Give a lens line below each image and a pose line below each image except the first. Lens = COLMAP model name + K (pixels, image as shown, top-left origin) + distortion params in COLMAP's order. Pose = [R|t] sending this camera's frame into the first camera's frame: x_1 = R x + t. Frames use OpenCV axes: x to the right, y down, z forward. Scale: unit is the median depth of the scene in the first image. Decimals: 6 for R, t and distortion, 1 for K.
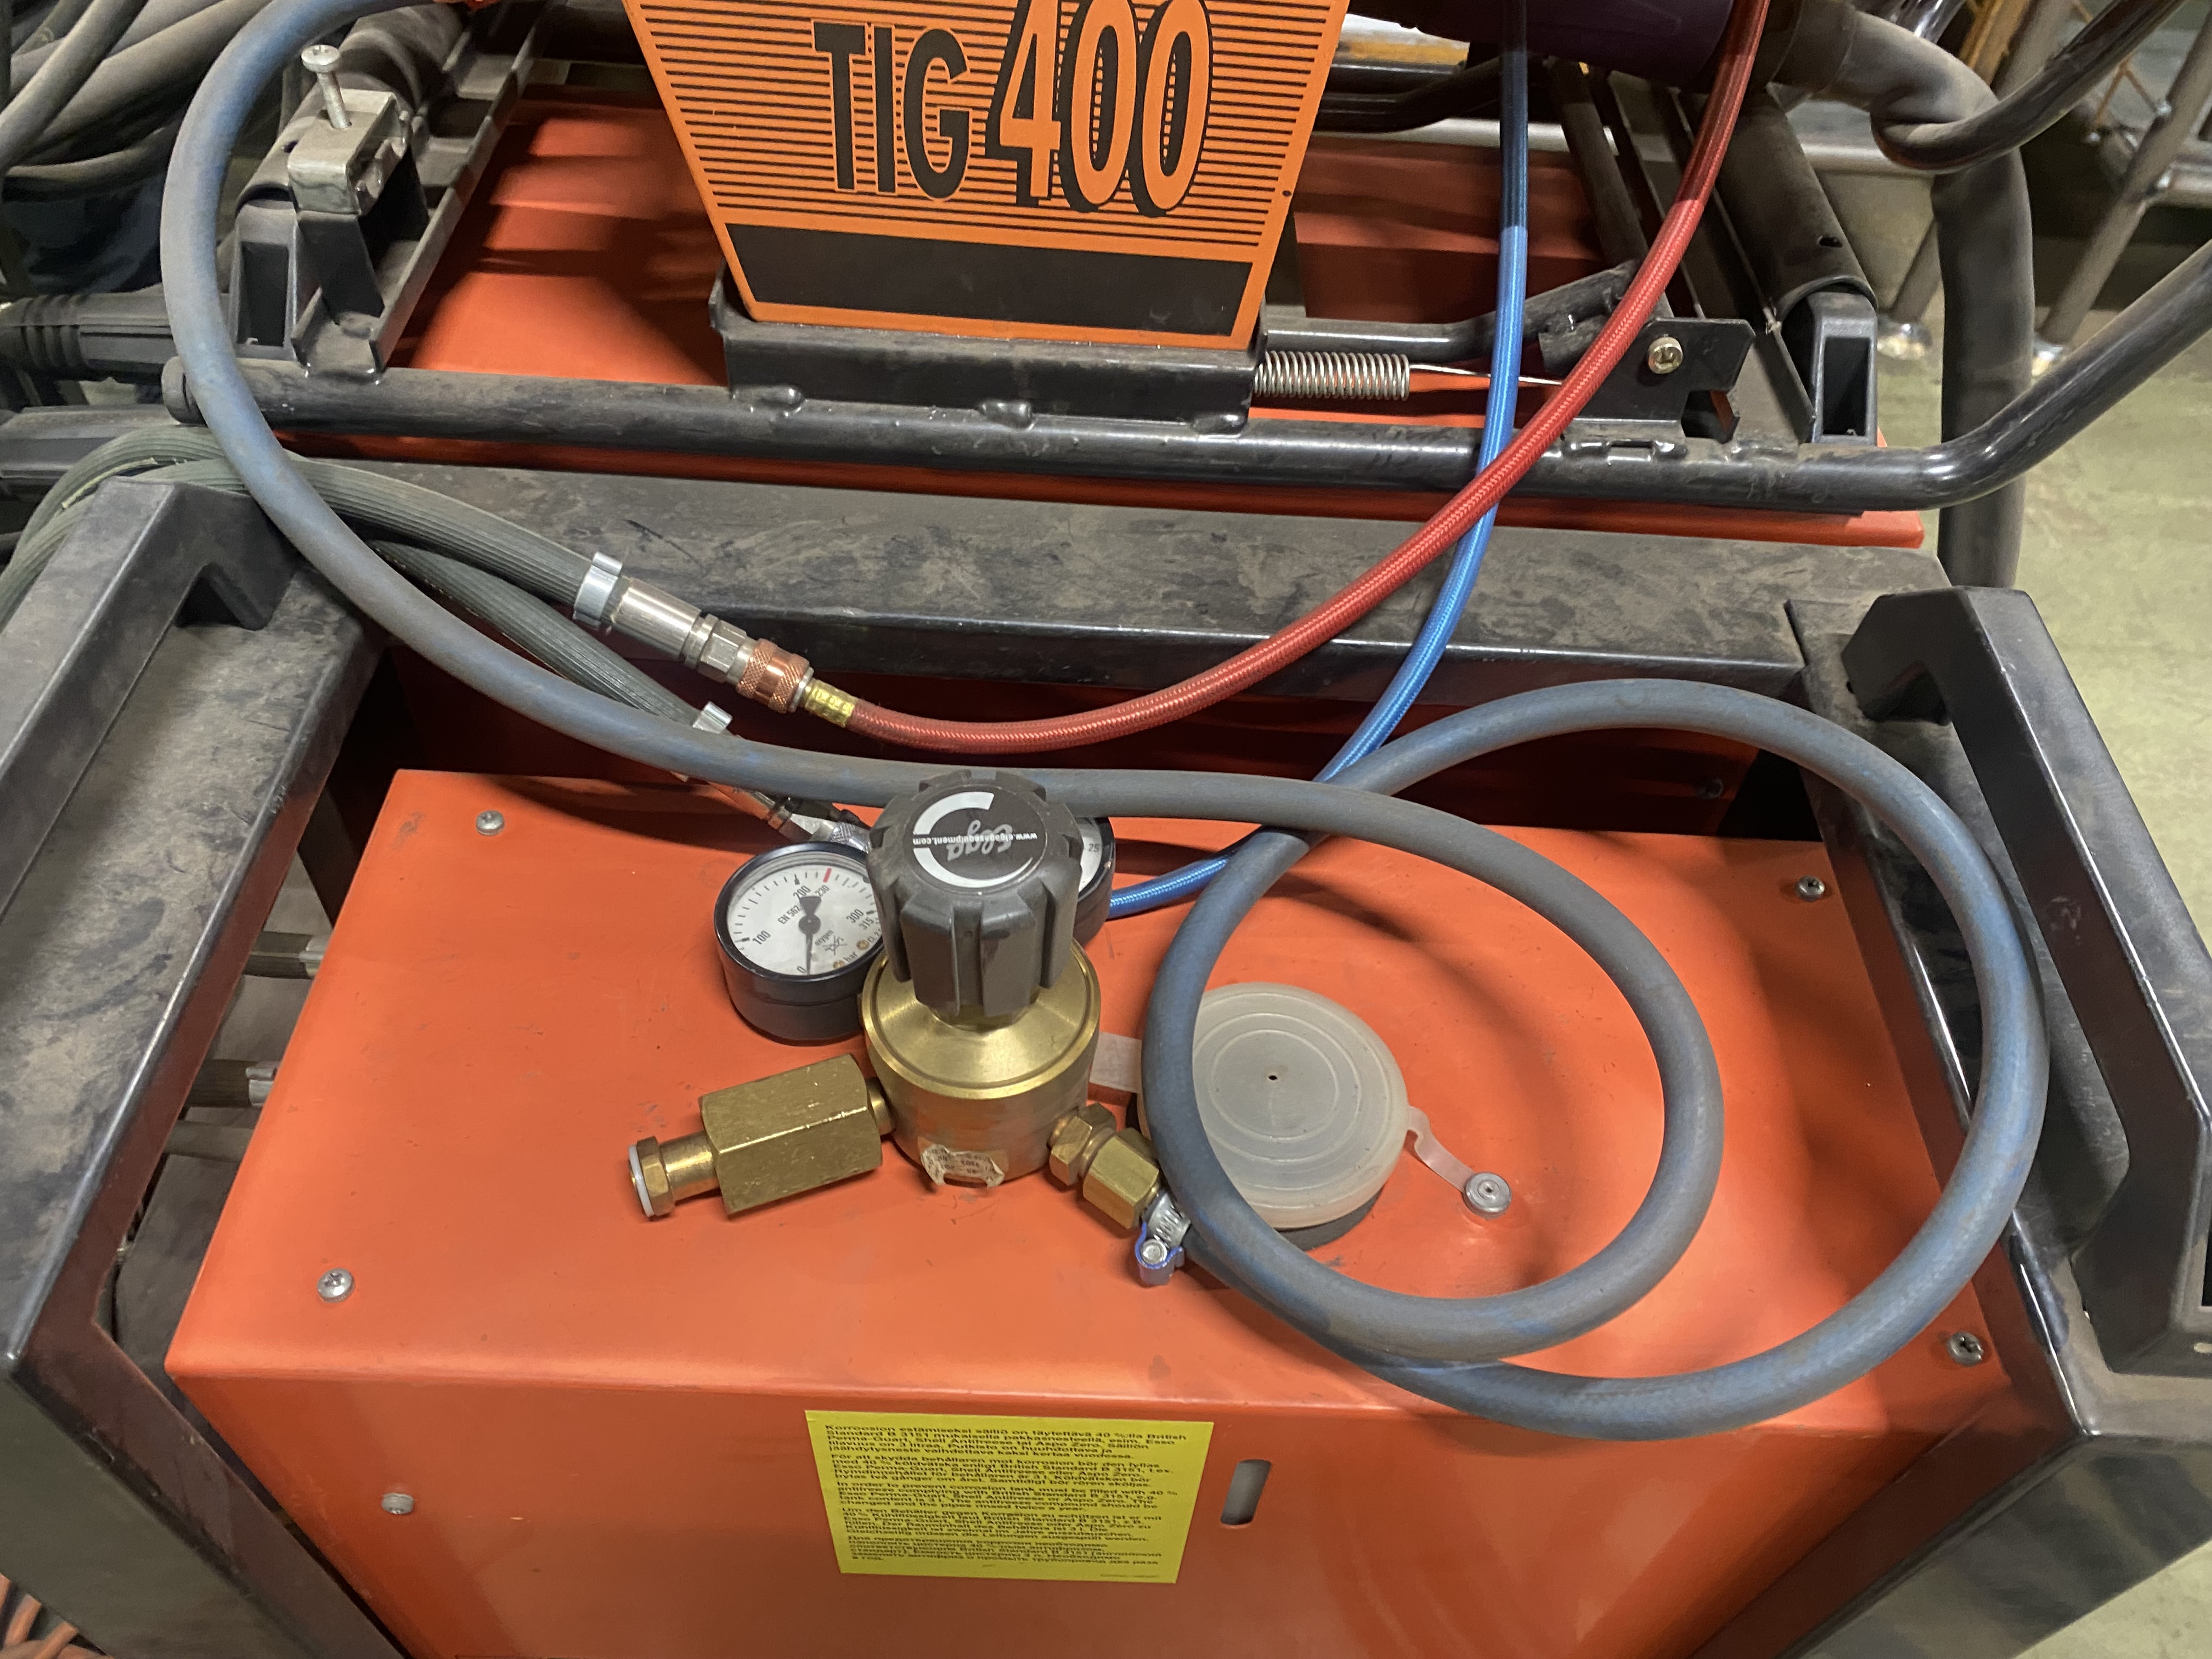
lens RADIAL K [[1727.1, 0, 1106.0], [0, 1727.1, 829.5], [0, 0, 1]] dist [0.026400, -0.009825]
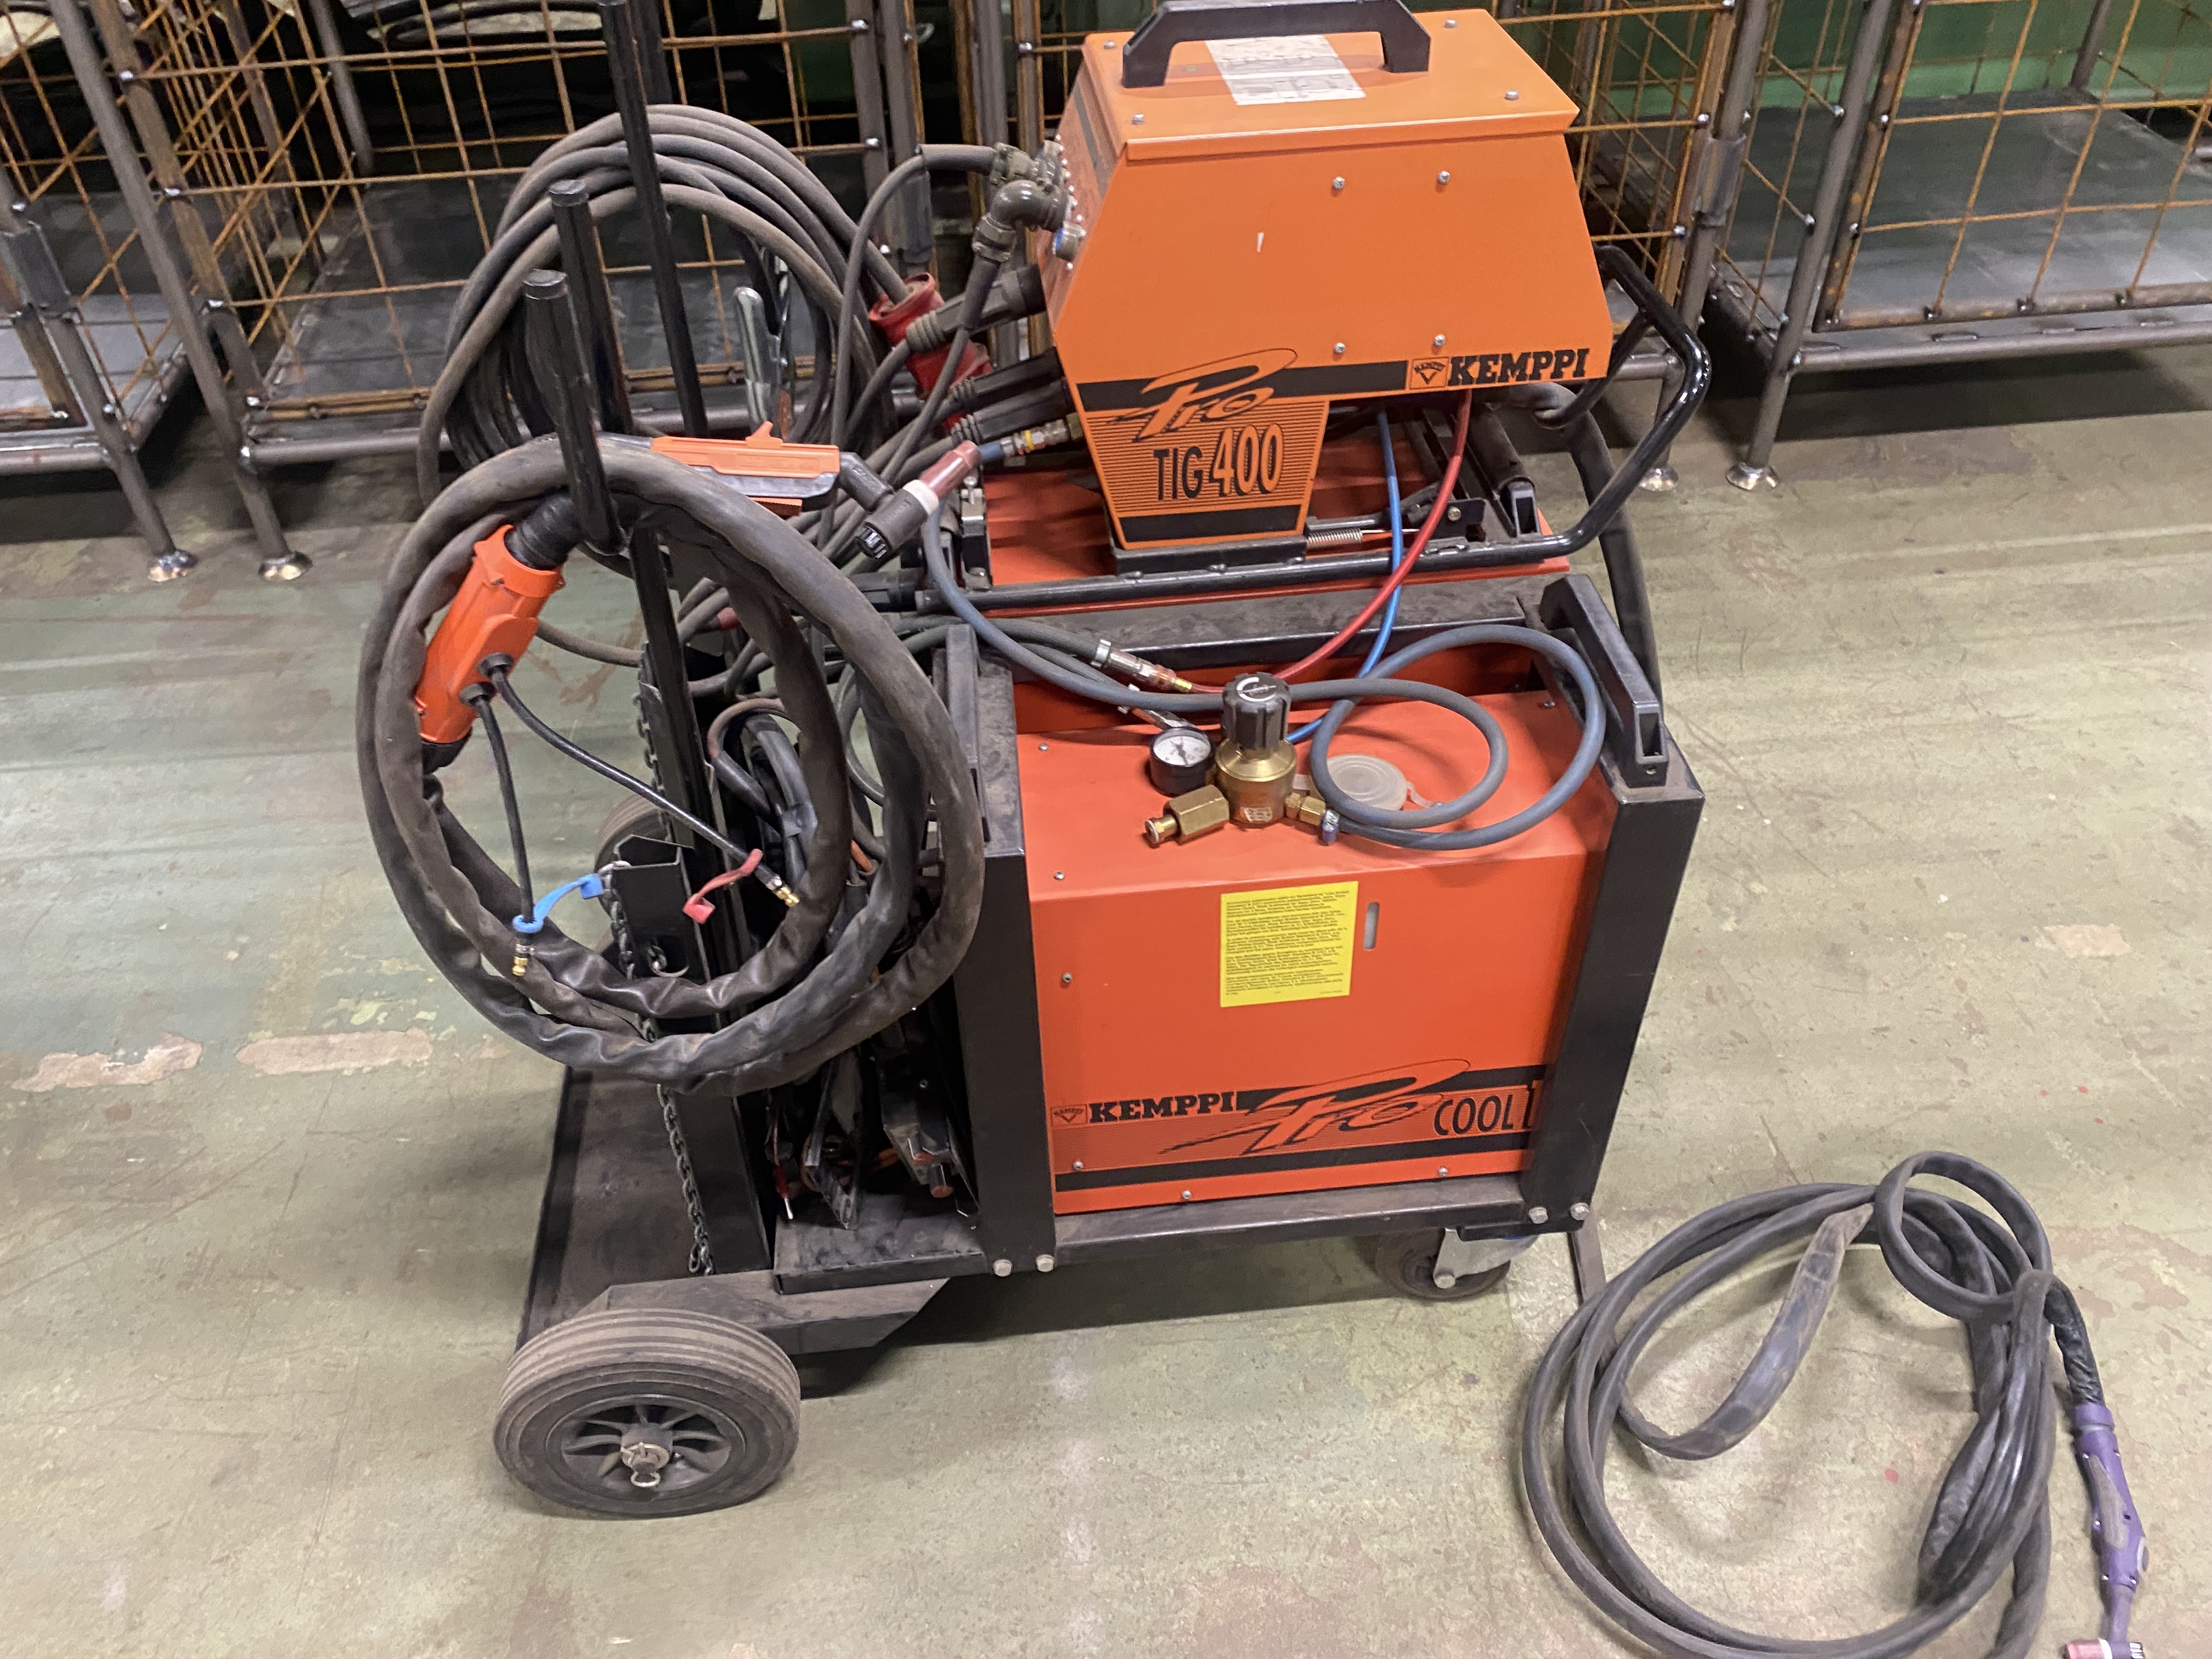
lens RADIAL K [[1722.4, 0, 1037.8], [0, 1722.4, 802.9], [0, 0, 1]] dist [0.043266, -0.000653]
pose [[0.990022, -0.140827, -0.004937, -0.380506], [0.138751, 0.980345, -0.140258, 0.467186], [0.024592, 0.138173, 0.990103, -1.663193]]
